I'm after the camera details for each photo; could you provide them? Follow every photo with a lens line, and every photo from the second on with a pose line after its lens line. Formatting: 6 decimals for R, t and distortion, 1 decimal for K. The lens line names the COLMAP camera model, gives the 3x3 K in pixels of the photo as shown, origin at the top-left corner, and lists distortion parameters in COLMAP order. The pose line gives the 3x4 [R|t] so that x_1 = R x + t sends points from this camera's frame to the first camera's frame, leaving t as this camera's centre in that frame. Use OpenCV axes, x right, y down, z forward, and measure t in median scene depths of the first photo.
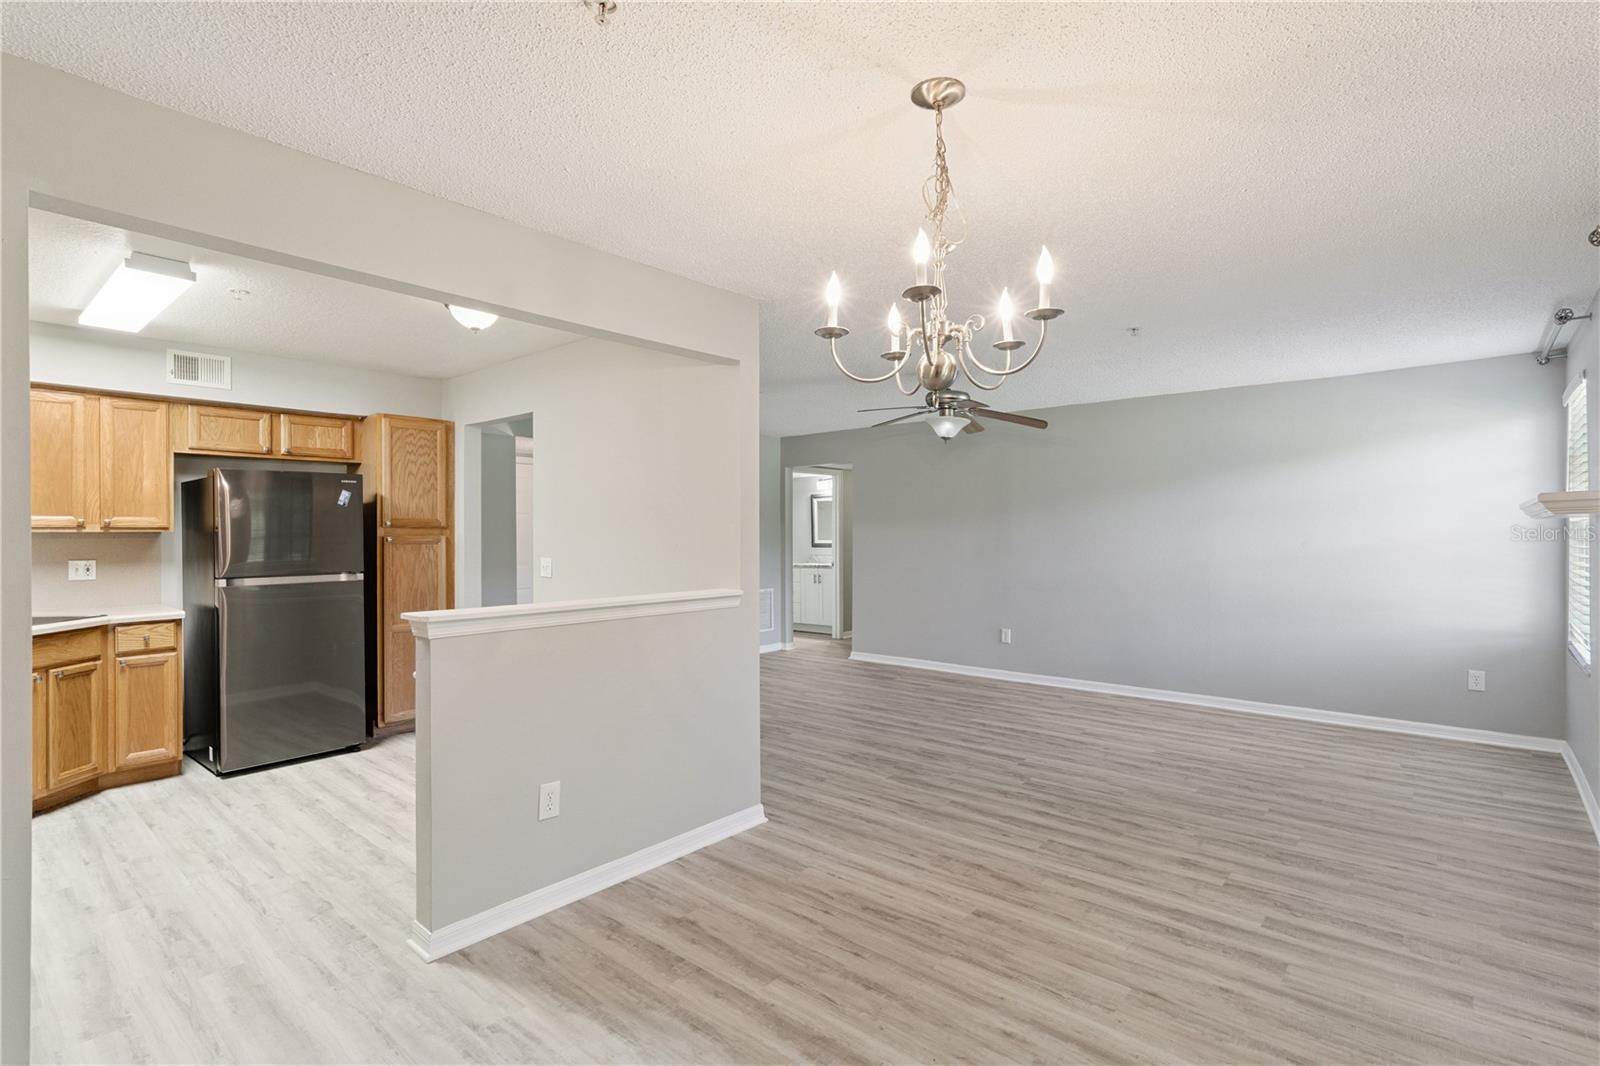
lens RADIAL K [[769.0, 0, 789.0], [0, 769.0, 535.0], [0, 0, 1]] dist [-0.006251, 0.002146]
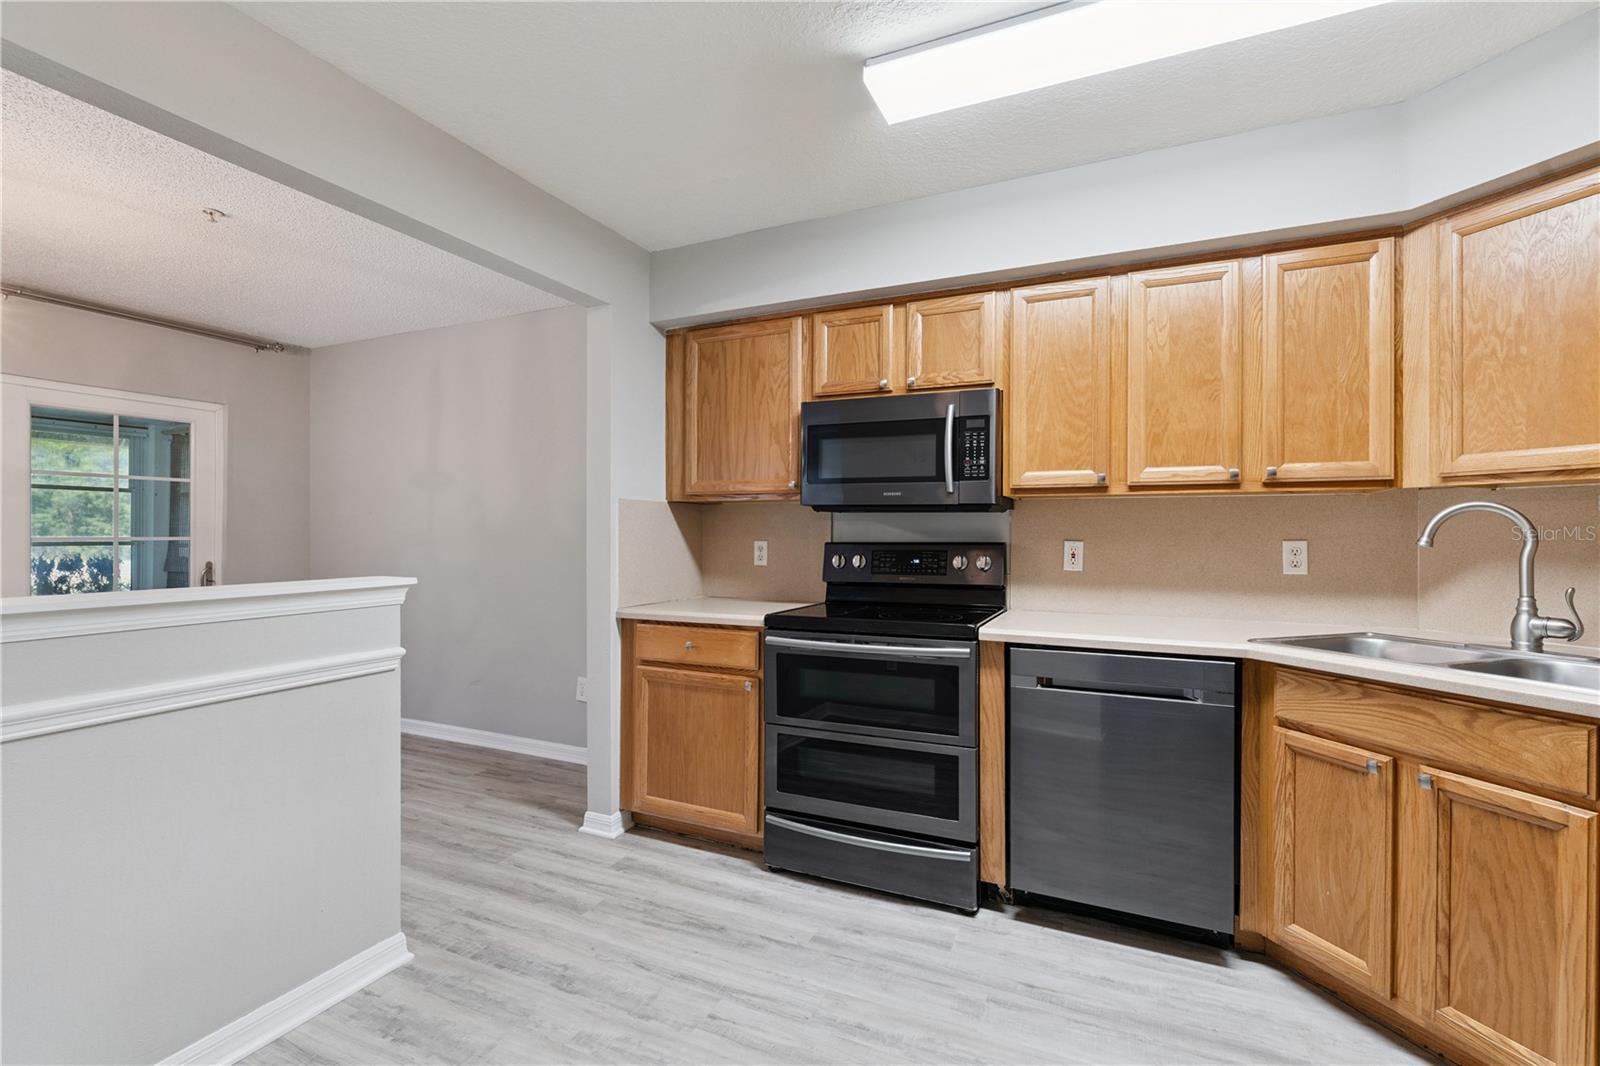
lens RADIAL K [[710.5, 0, 785.8], [0, 710.5, 530.6], [0, 0, 1]] dist [-0.002295, 0.000144]
pose [[-0.958053, -0.000162, -0.286592, -0.412810], [-0.001310, 0.999992, 0.003814, 0.026223], [0.286589, 0.004029, -0.958045, 1.164492]]
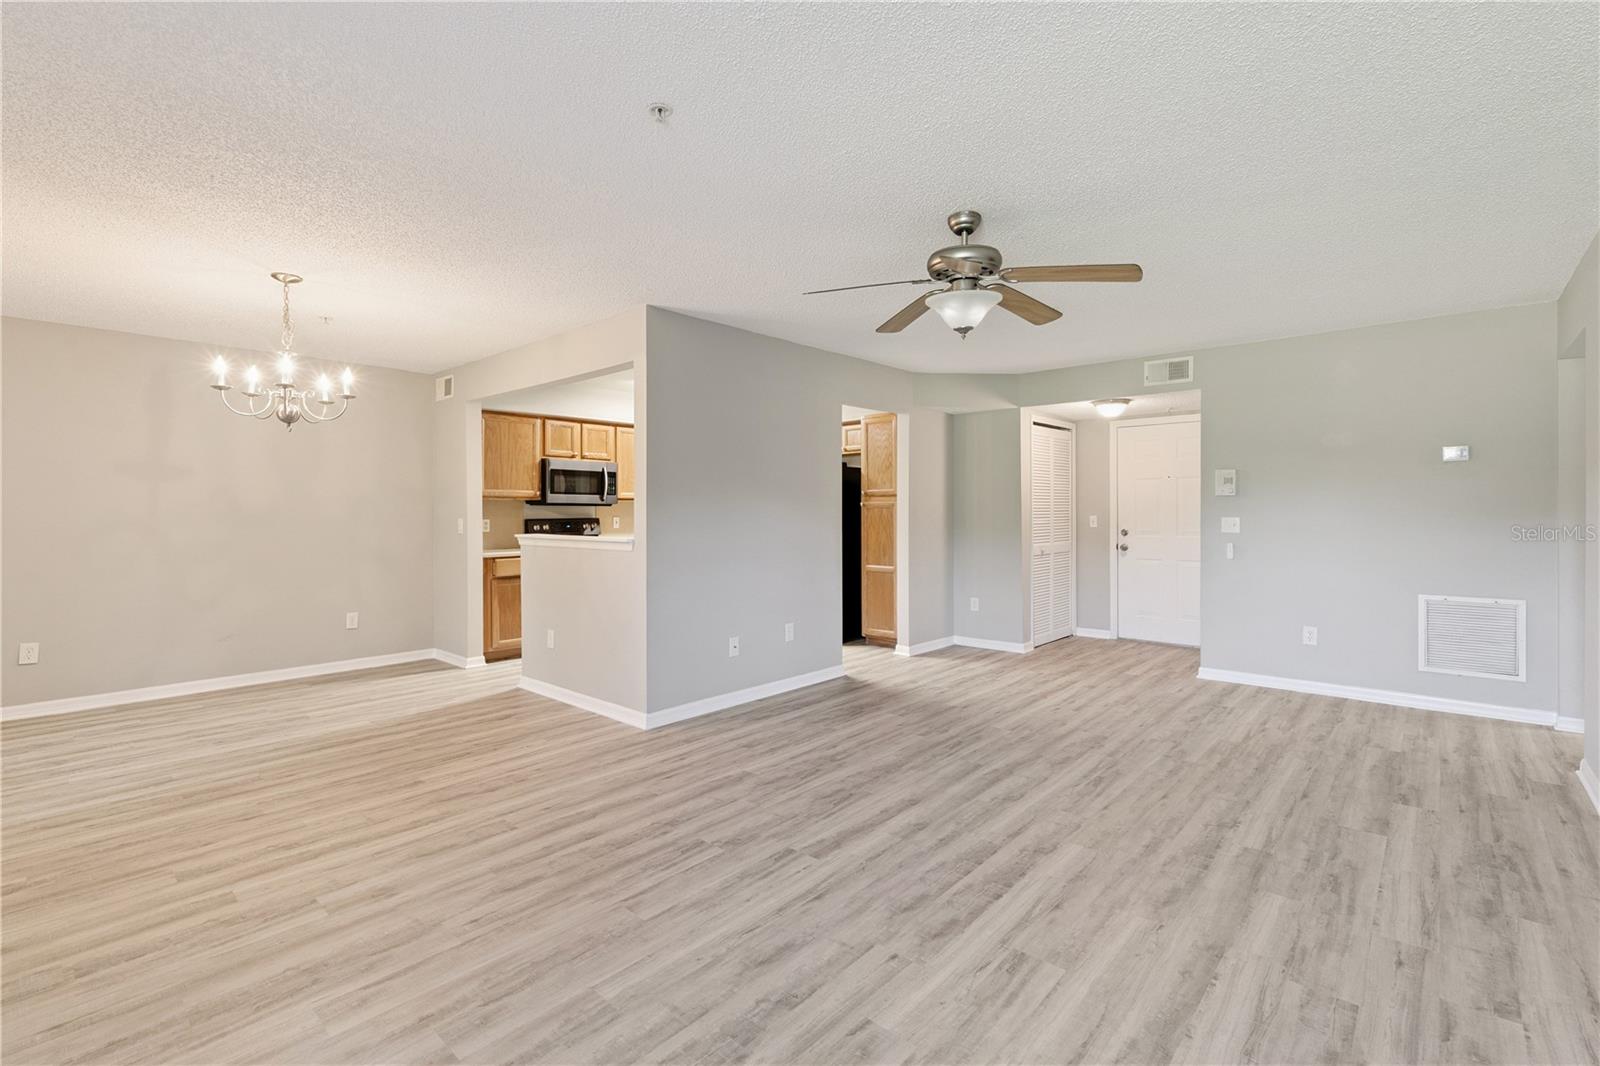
lens RADIAL K [[710.5, 0, 800.7], [0, 710.5, 512.1], [0, 0, 1]] dist [-0.002295, 0.000144]
pose [[-0.009860, 0.001554, -0.999950, 0.947375], [-0.000269, 0.999999, 0.001557, 0.022247], [0.999951, 0.000285, -0.009859, 1.090171]]
